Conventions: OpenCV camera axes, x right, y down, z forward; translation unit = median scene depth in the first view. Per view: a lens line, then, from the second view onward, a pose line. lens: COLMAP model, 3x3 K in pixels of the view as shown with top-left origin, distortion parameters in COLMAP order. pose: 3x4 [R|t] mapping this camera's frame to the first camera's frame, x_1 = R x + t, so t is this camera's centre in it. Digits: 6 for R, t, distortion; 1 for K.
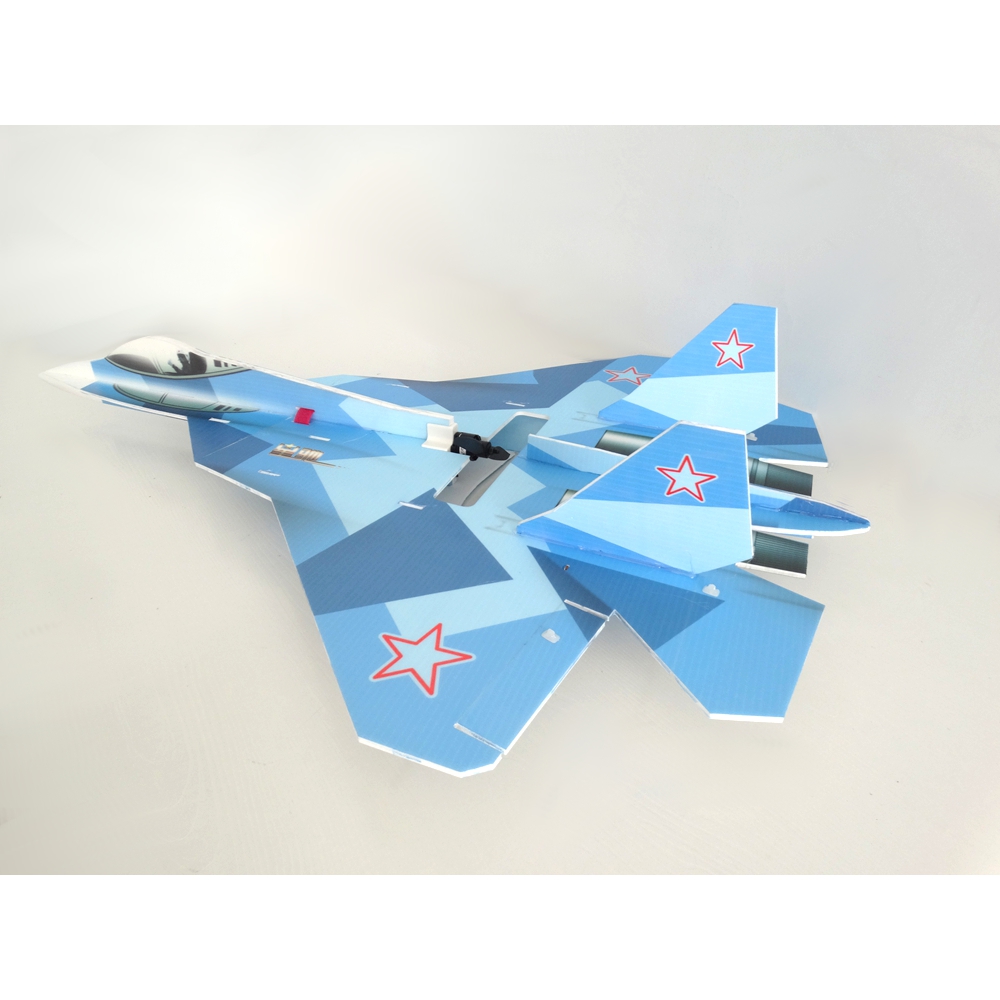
lens RADIAL K [[757.5, 0, 498.7], [0, 757.5, 475.9], [0, 0, 1]] dist [0.007273, 0.000250]
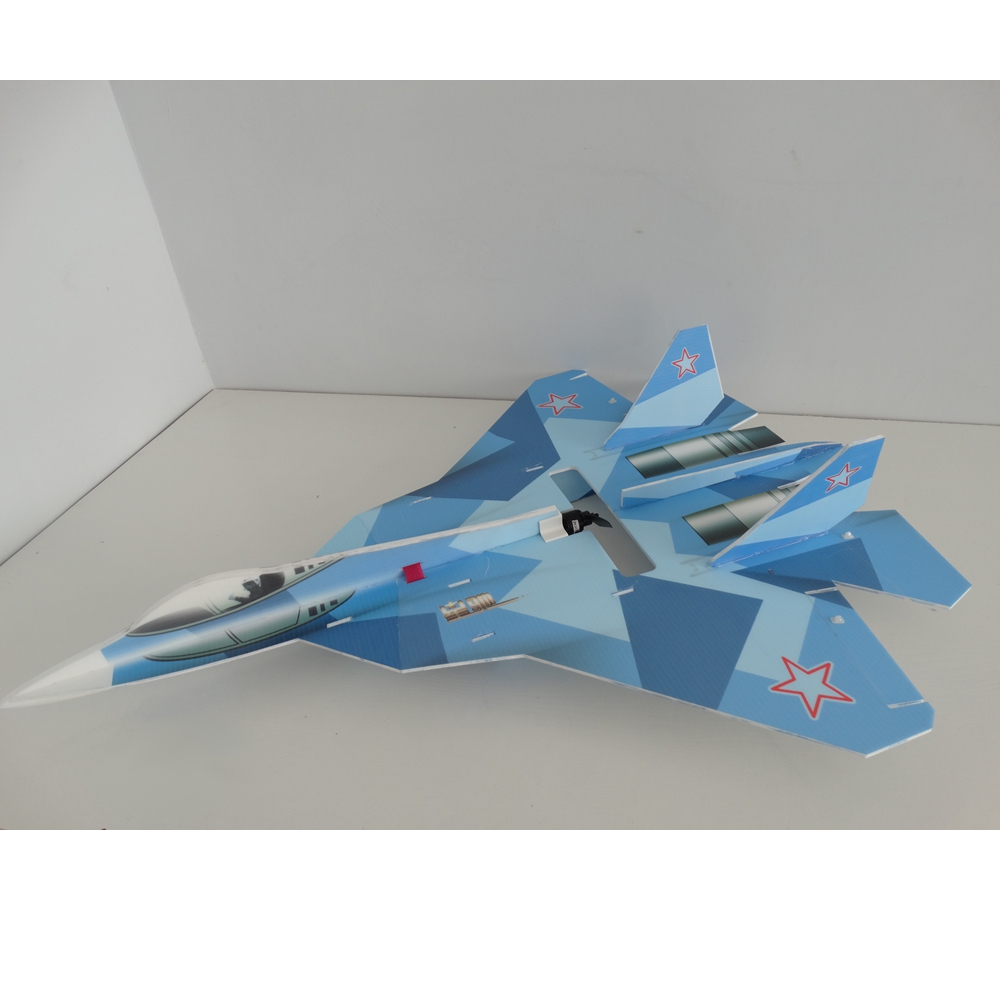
lens RADIAL K [[751.7, 0, 518.1], [0, 751.7, 441.4], [0, 0, 1]] dist [0.033557, -0.005759]
pose [[0.738039, -0.416911, 0.530551, -0.665131], [0.391230, 0.905024, 0.166943, -0.379223], [-0.549762, 0.084357, 0.831051, 0.082723]]
